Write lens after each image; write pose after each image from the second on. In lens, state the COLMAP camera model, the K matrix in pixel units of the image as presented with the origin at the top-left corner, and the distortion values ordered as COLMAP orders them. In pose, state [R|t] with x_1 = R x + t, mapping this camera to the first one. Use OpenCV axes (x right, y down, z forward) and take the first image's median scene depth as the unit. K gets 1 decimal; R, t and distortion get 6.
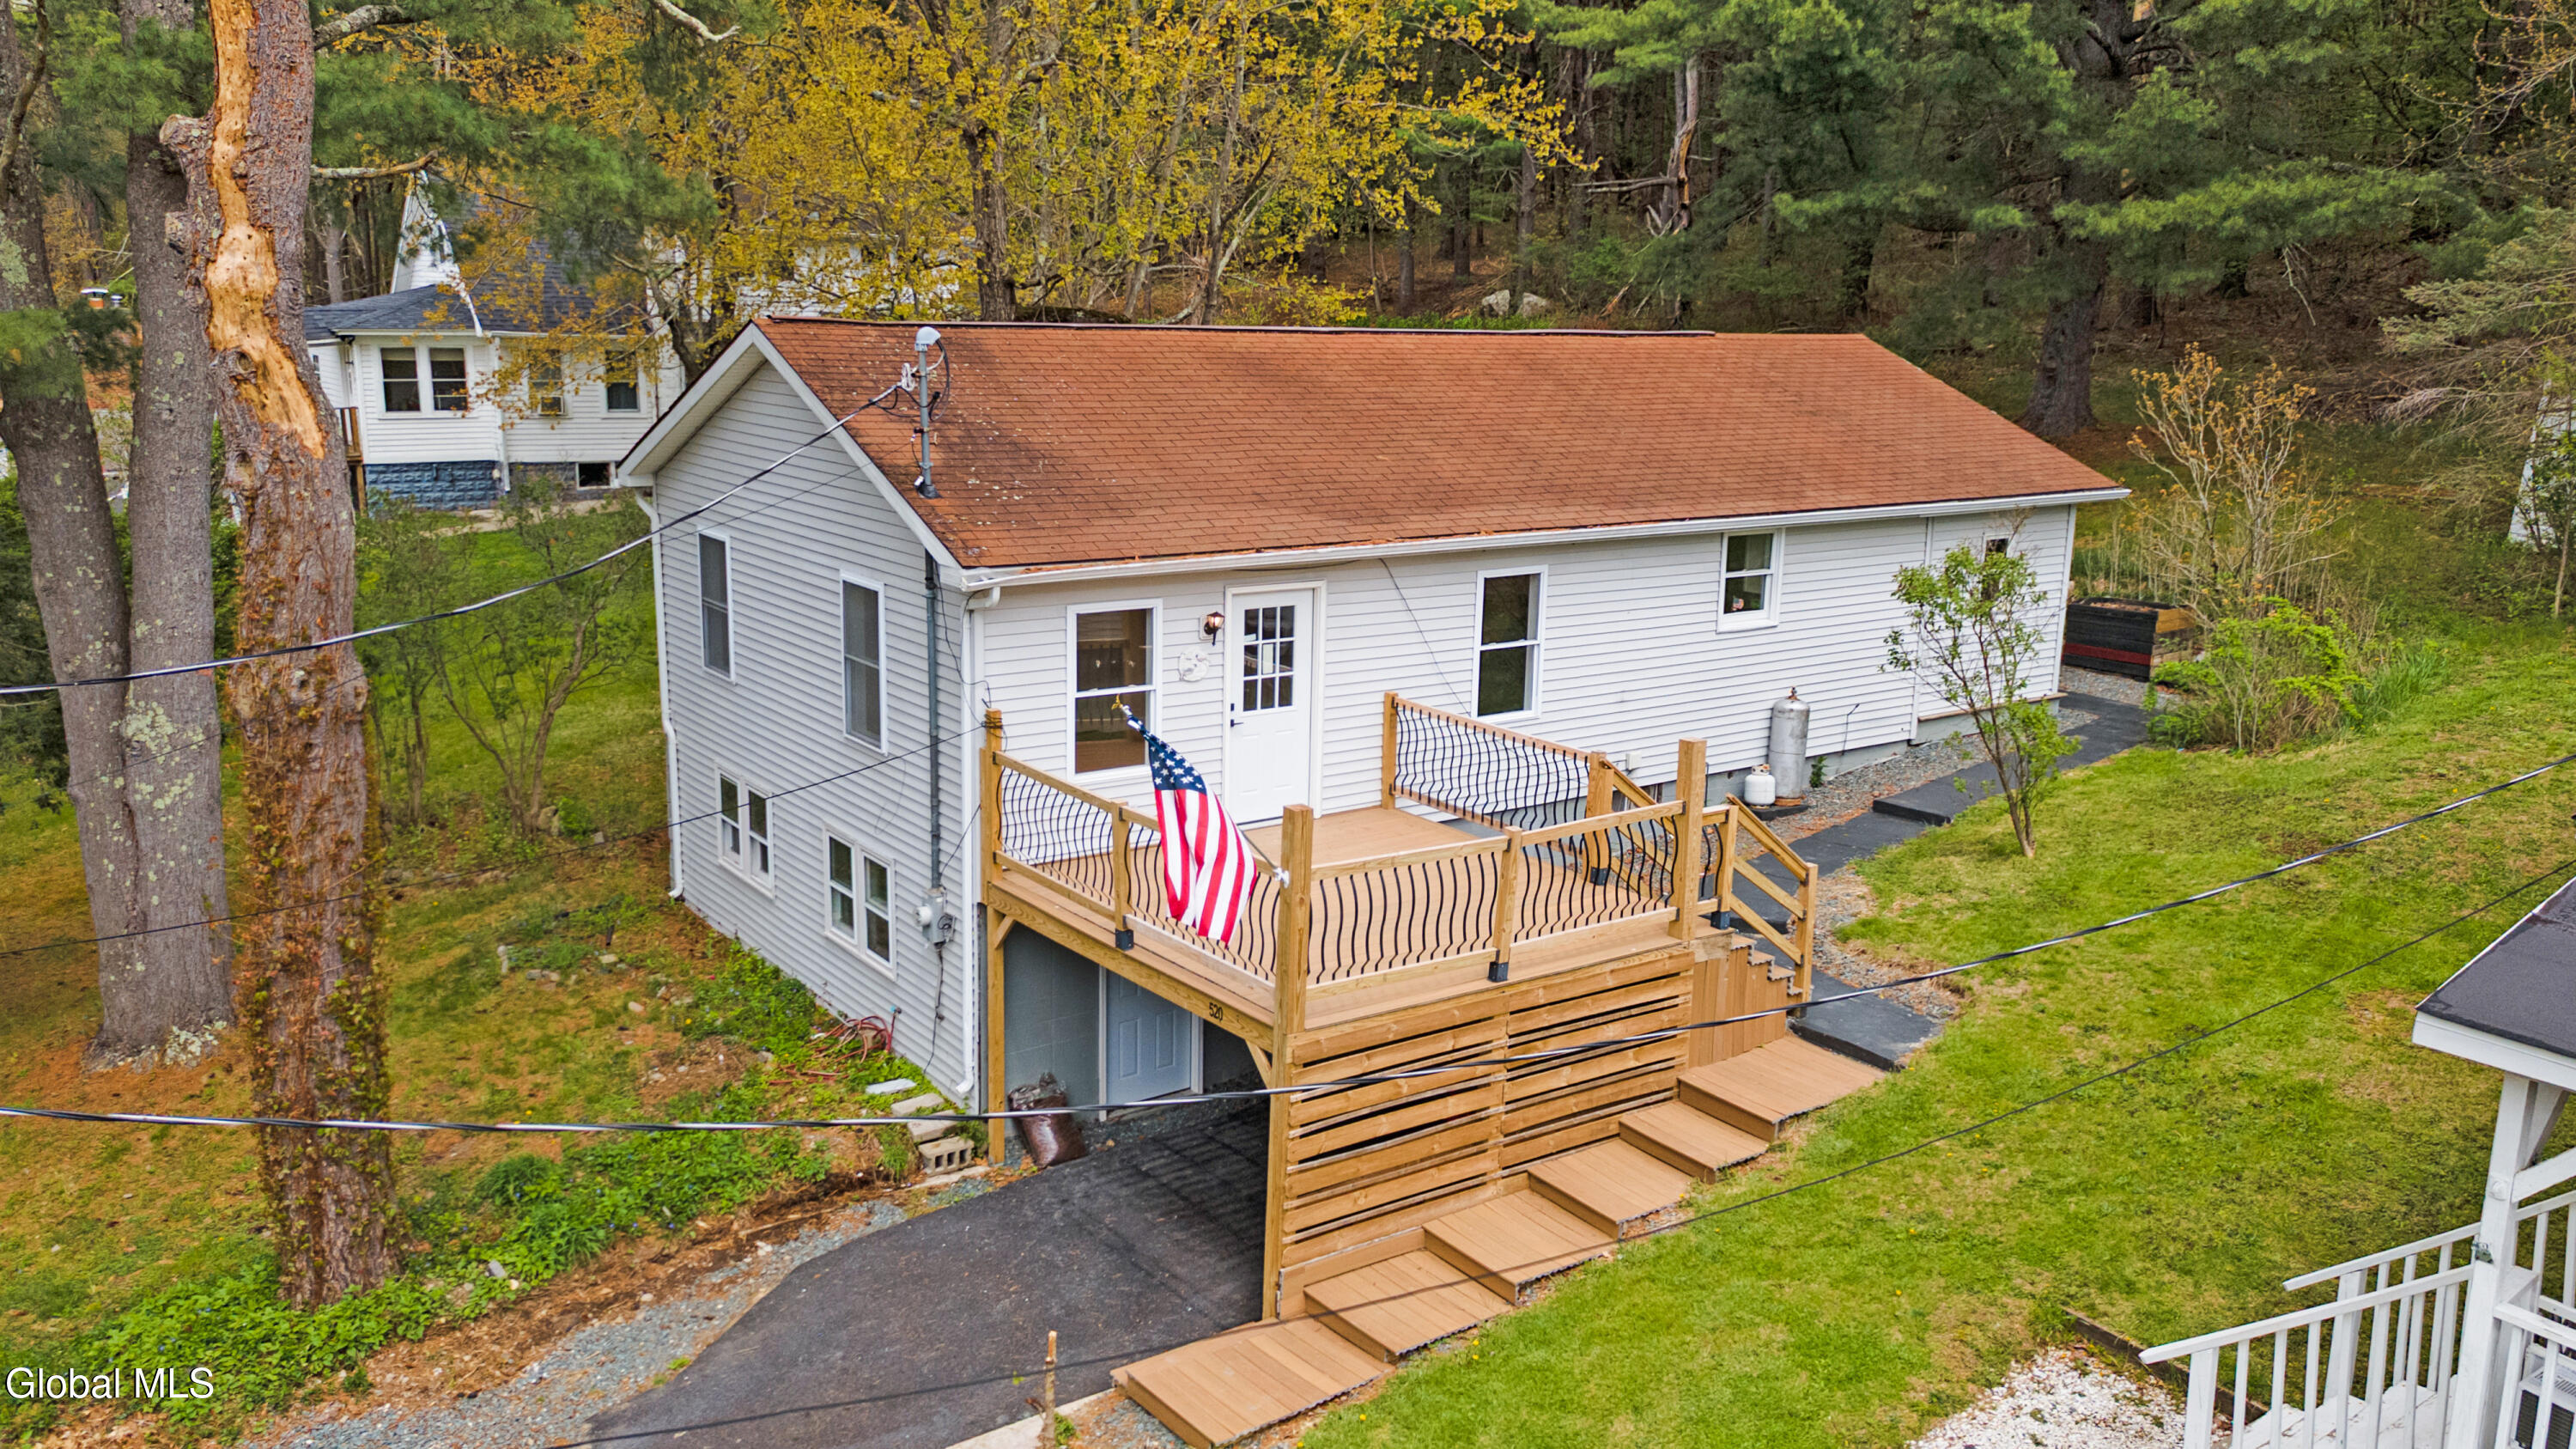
lens RADIAL K [[2016.6, 0, 1288.0], [0, 2016.6, 724.5], [0, 0, 1]] dist [0.039271, 0.006117]
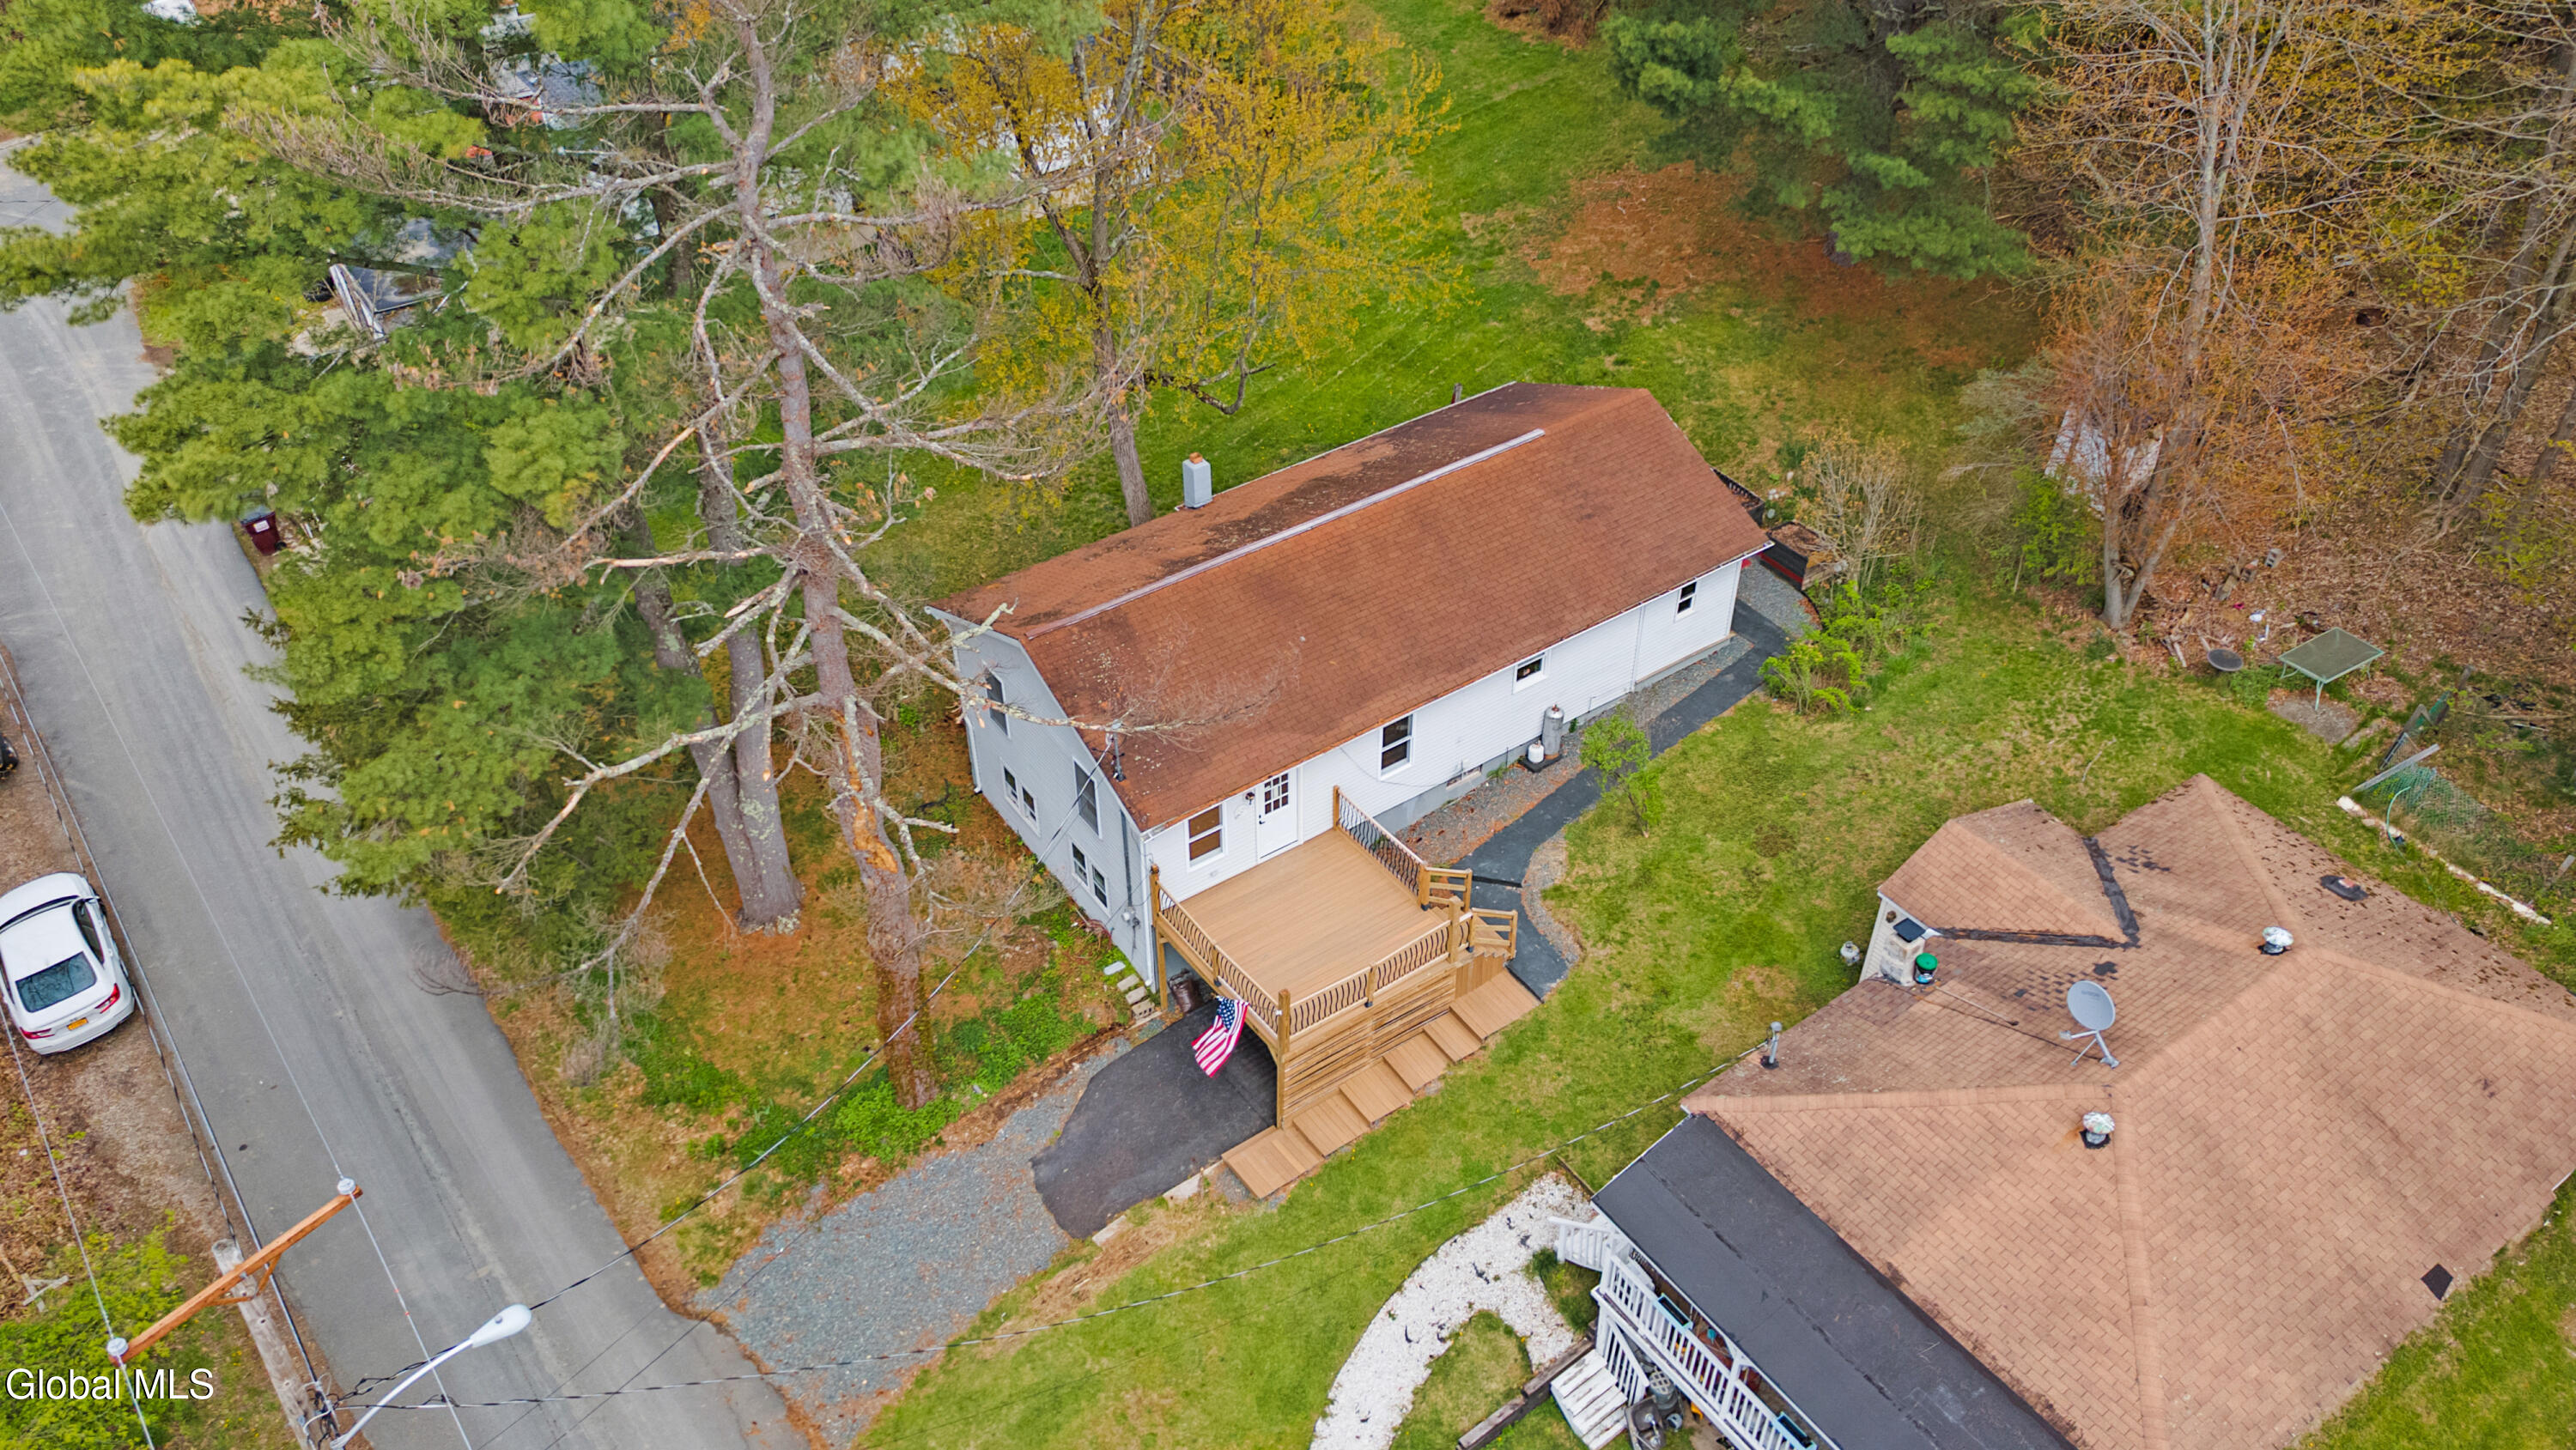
lens RADIAL K [[2016.1, 0, 1288.0], [0, 2016.1, 725.0], [0, 0, 1]] dist [0.039271, 0.006117]
pose [[0.999327, -0.012583, -0.034449, 0.081353], [0.027357, 0.881344, 0.471683, -1.161927], [0.024426, -0.472308, 0.881095, -0.885845]]
